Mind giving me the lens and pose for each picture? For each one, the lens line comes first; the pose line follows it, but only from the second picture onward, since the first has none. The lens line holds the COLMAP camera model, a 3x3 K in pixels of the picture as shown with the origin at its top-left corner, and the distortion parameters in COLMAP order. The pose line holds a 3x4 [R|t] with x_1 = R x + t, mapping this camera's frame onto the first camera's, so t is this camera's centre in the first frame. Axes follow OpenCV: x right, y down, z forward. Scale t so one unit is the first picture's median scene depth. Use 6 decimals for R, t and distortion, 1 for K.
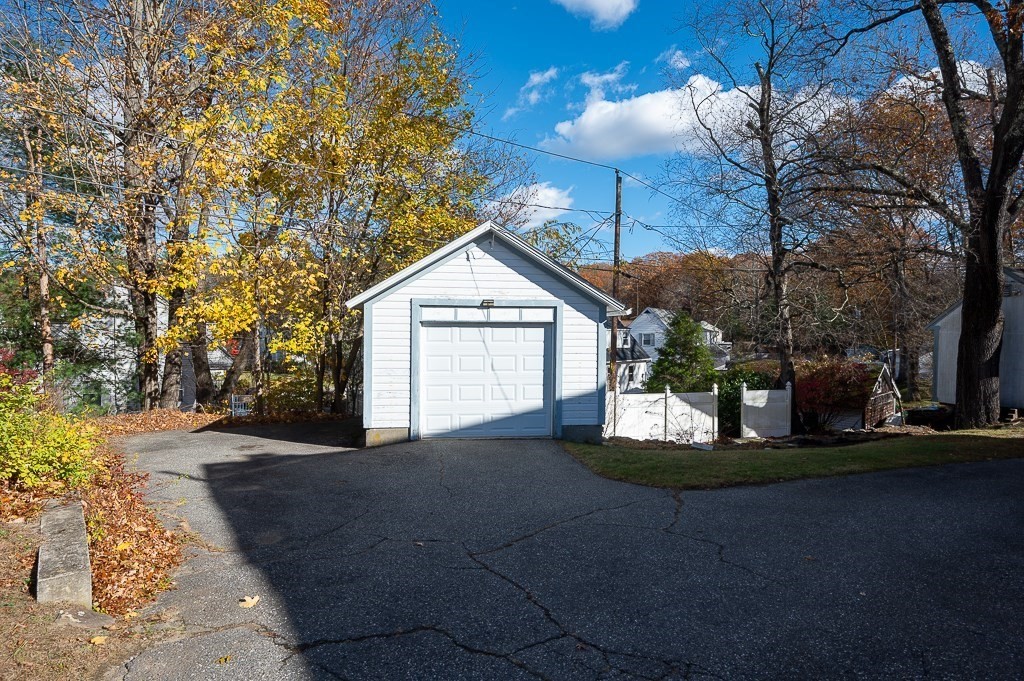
lens RADIAL K [[598.6, 0, 512.9], [0, 598.6, 343.7], [0, 0, 1]] dist [-0.002083, 0.002105]
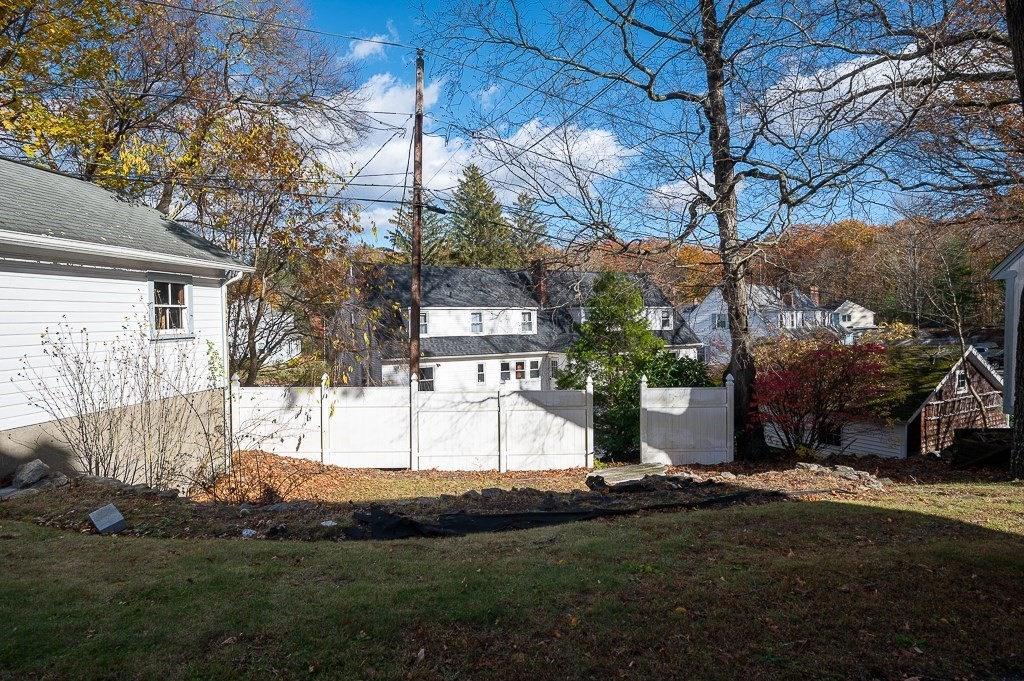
lens RADIAL K [[598.6, 0, 511.3], [0, 598.6, 339.1], [0, 0, 1]] dist [-0.002083, 0.002105]
pose [[0.962975, -0.007542, -0.269485, 0.416045], [0.009921, 0.999923, 0.007469, 0.021775], [0.269408, -0.009866, 0.962976, 0.361298]]
